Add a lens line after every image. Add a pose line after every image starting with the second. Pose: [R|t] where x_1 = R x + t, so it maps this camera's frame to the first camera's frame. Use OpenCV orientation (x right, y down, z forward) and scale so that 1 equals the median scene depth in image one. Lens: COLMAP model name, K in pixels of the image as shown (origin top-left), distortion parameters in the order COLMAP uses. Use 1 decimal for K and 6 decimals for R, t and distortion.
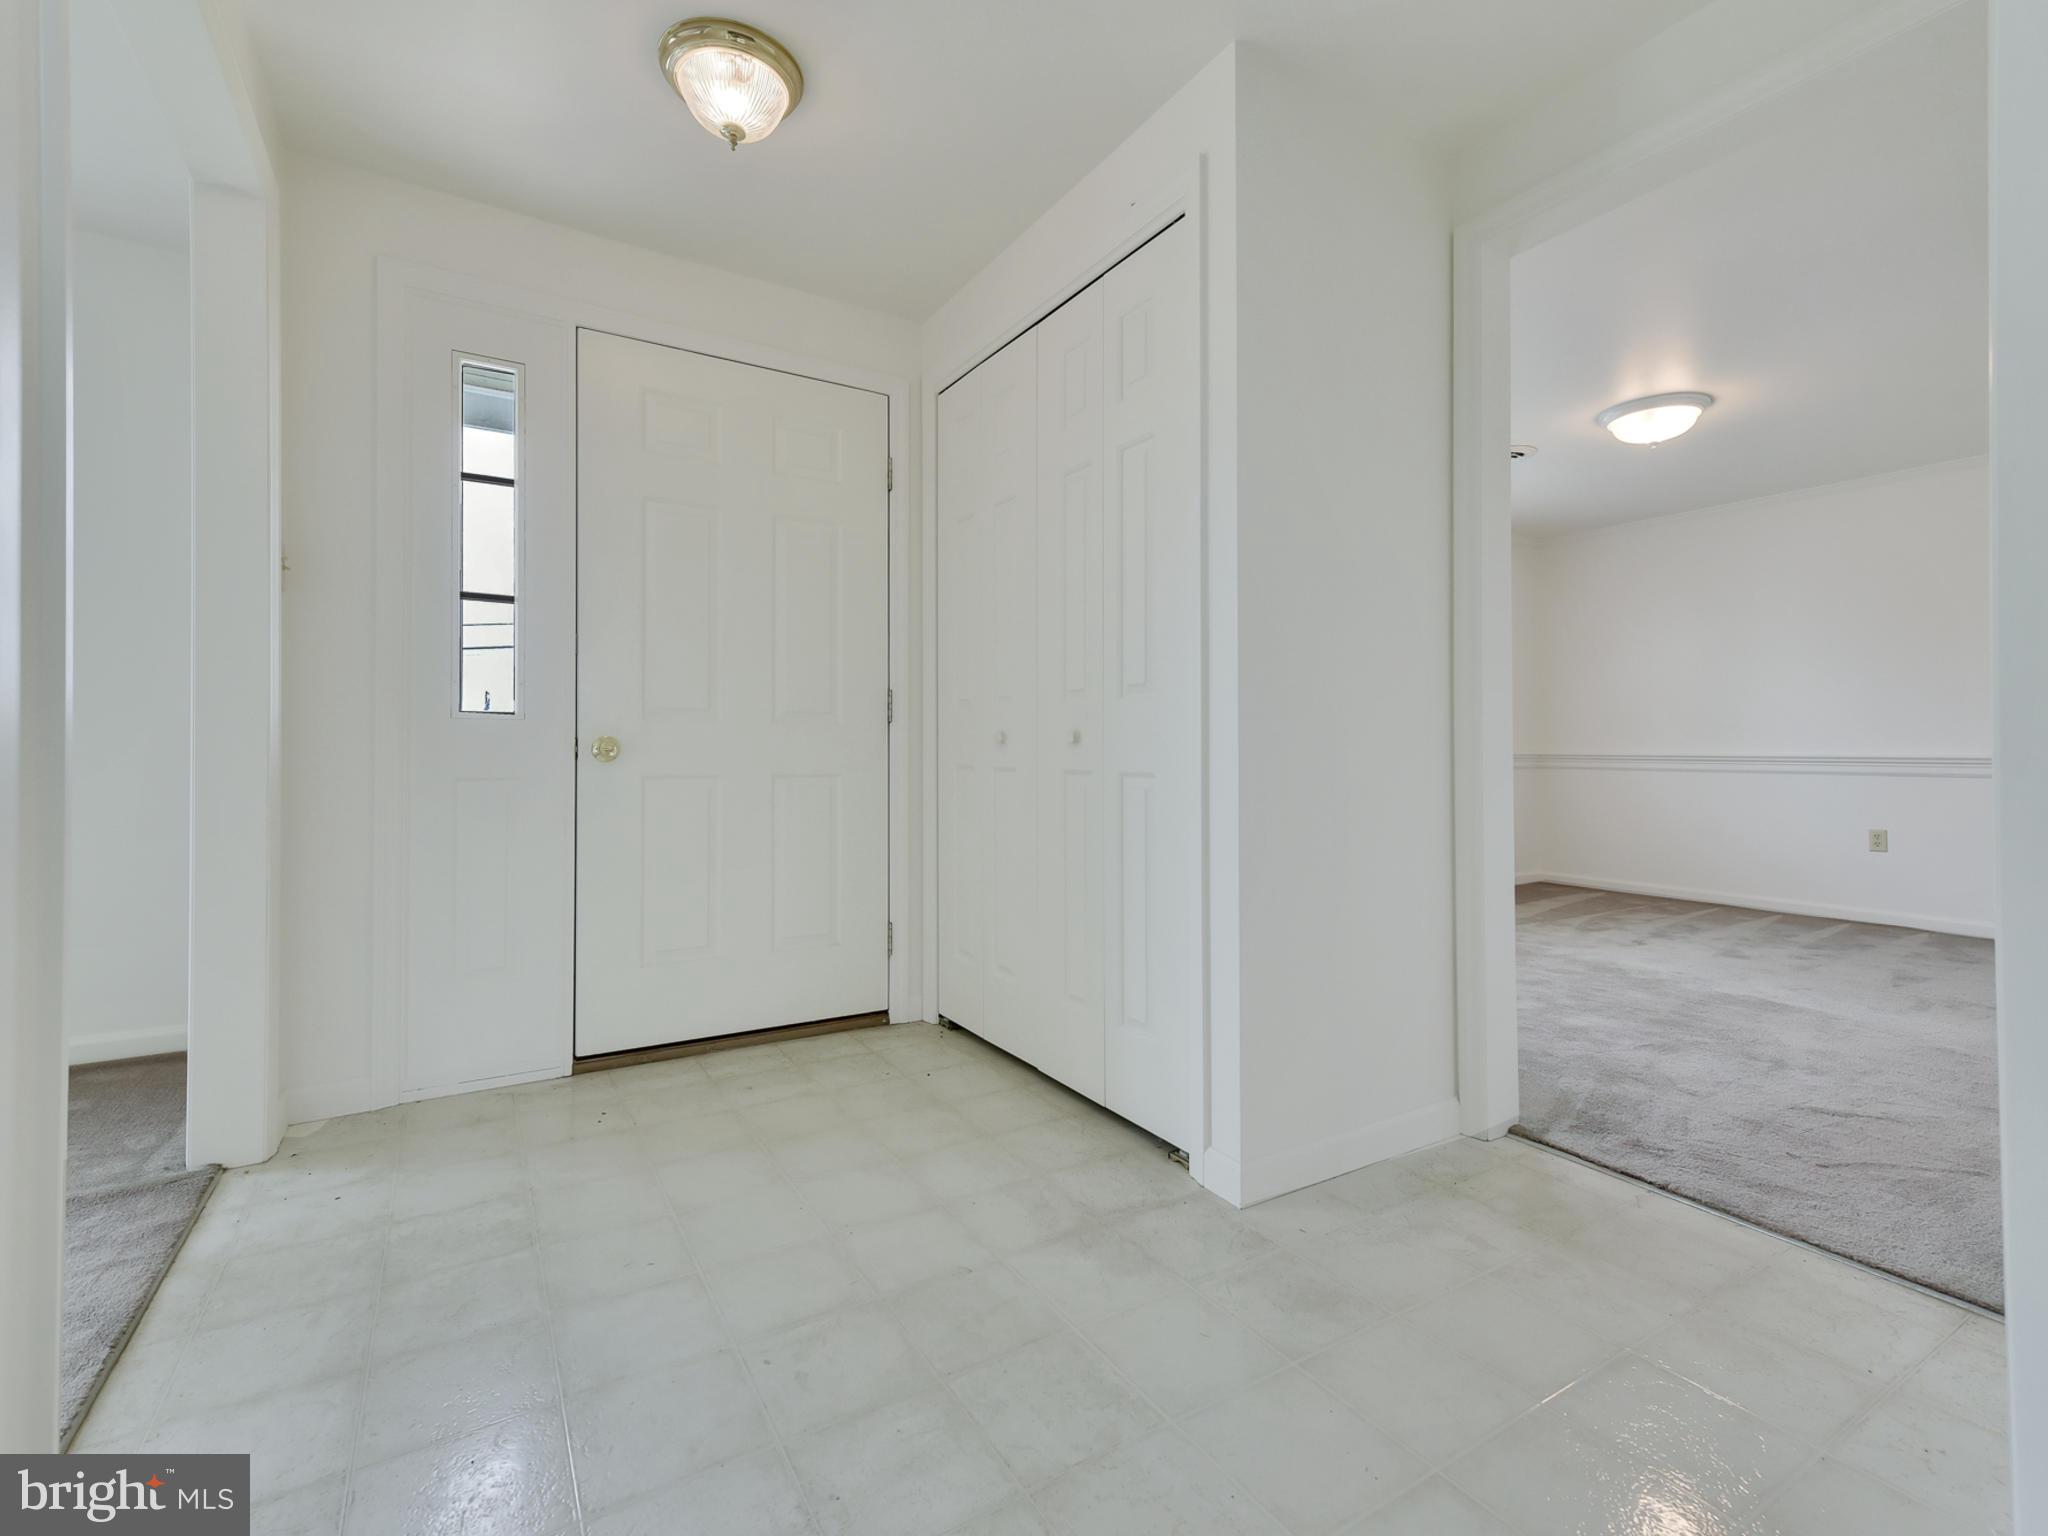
lens RADIAL K [[906.7, 0, 1053.8], [0, 906.7, 740.8], [0, 0, 1]] dist [0.014584, 0.000307]
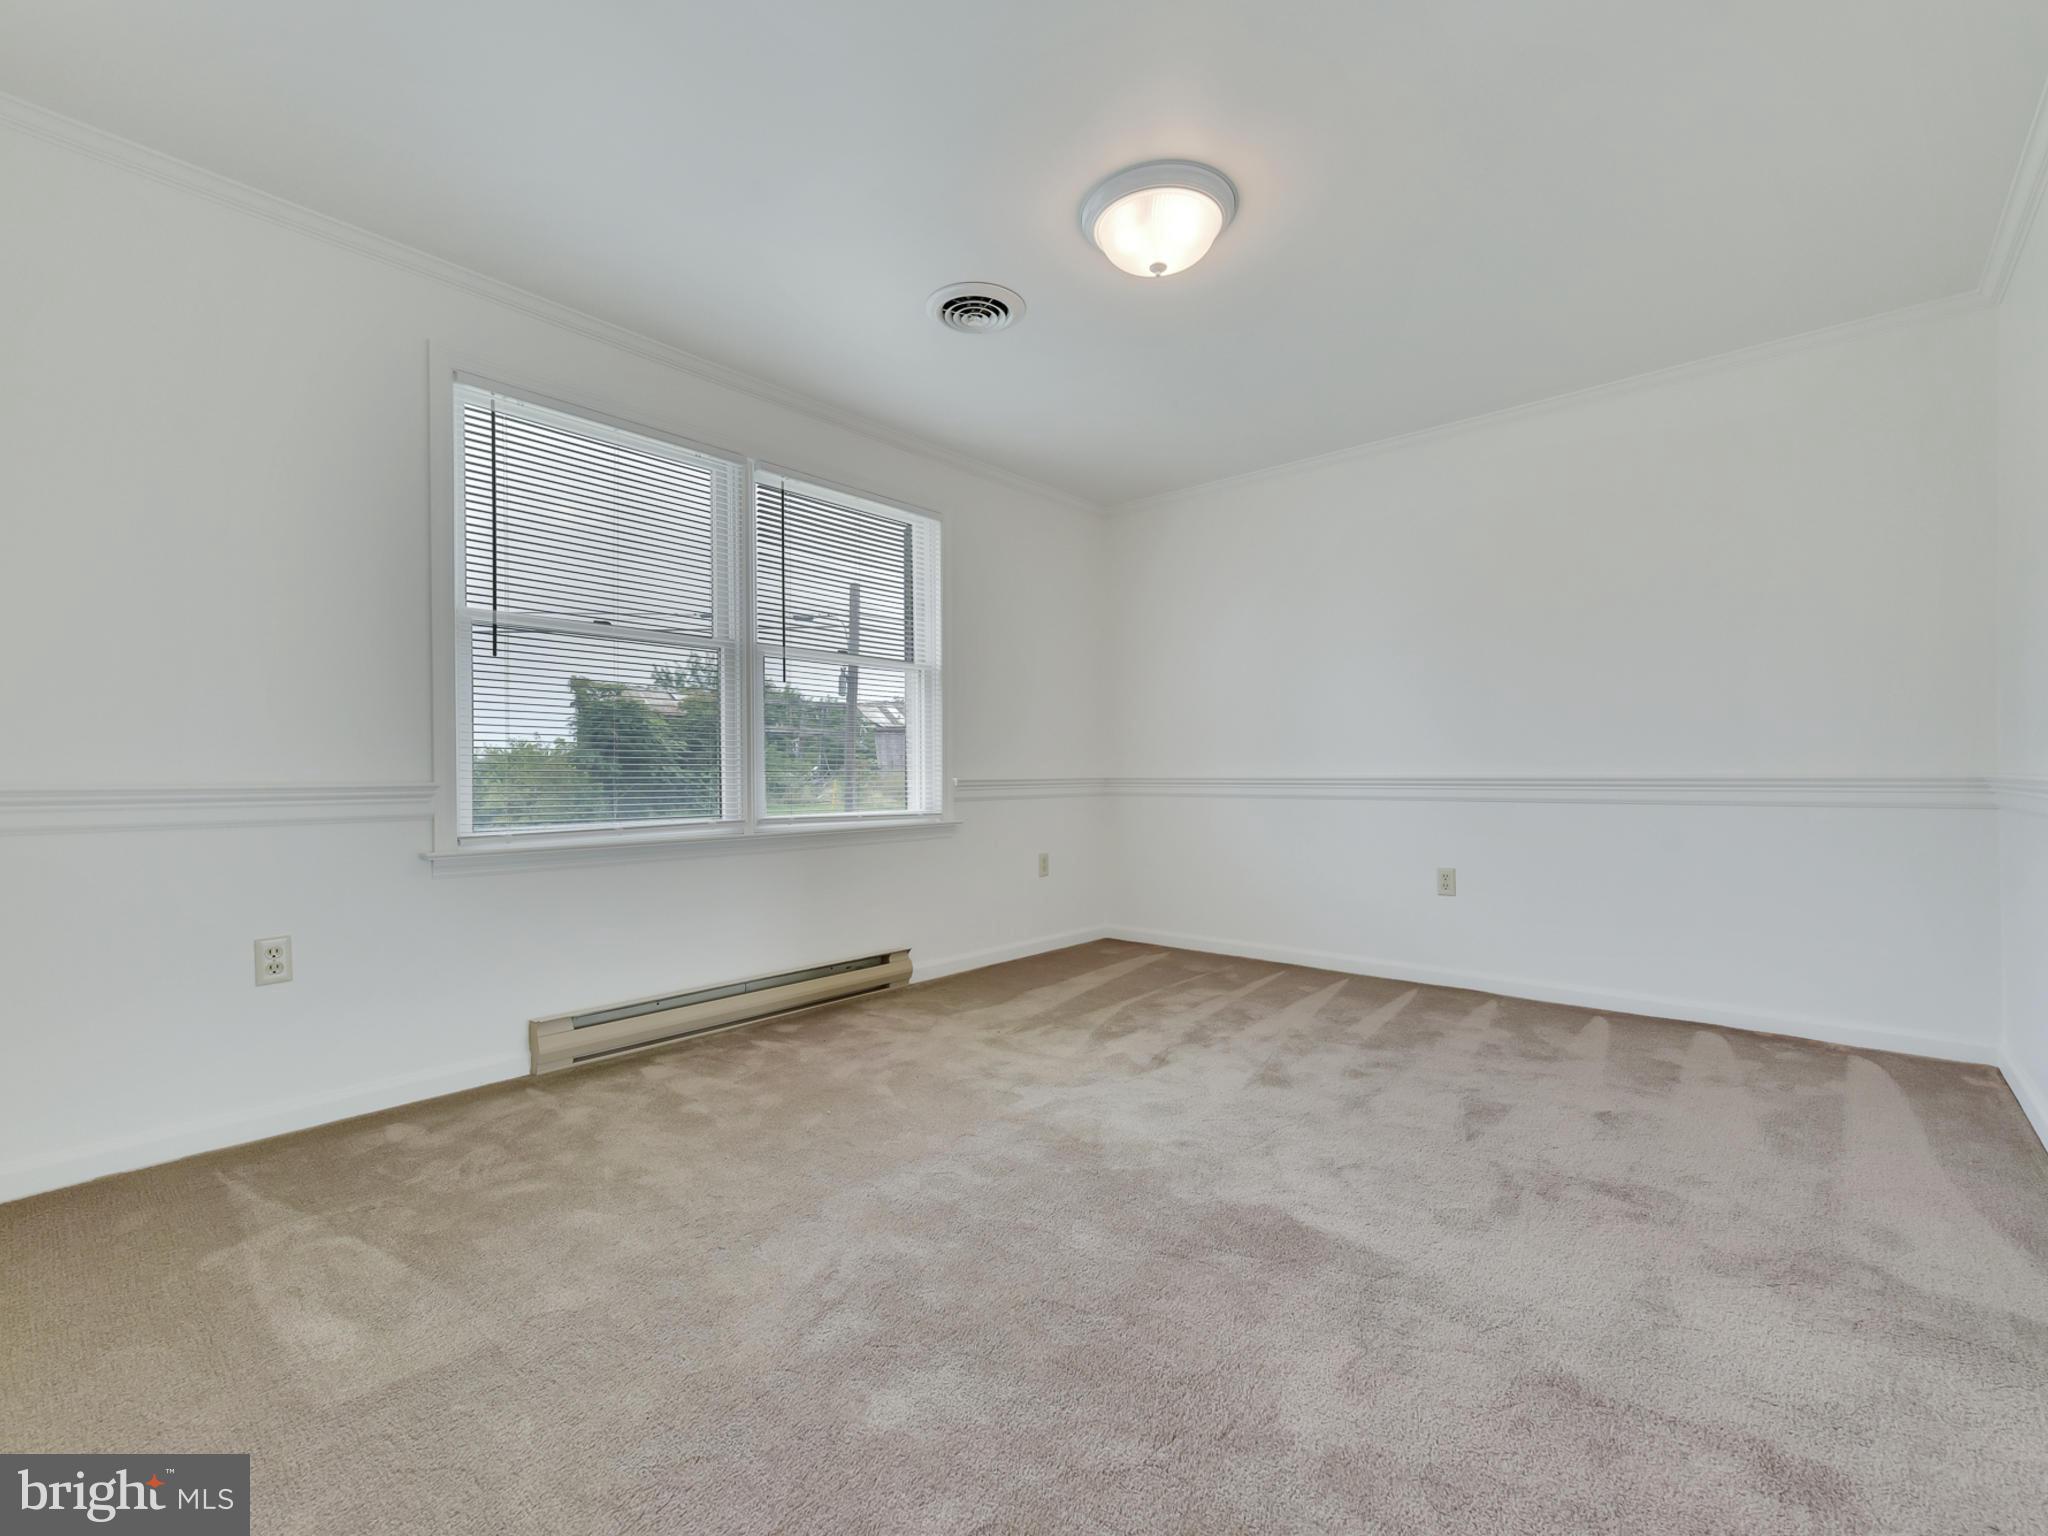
lens RADIAL K [[970.4, 0, 1034.9], [0, 970.4, 793.0], [0, 0, 1]] dist [0.001450, 0.000899]
pose [[0.944709, -0.014319, 0.327598, 0.311489], [0.005513, 0.999599, 0.027793, 0.007064], [-0.327865, -0.024450, 0.944408, 0.352146]]
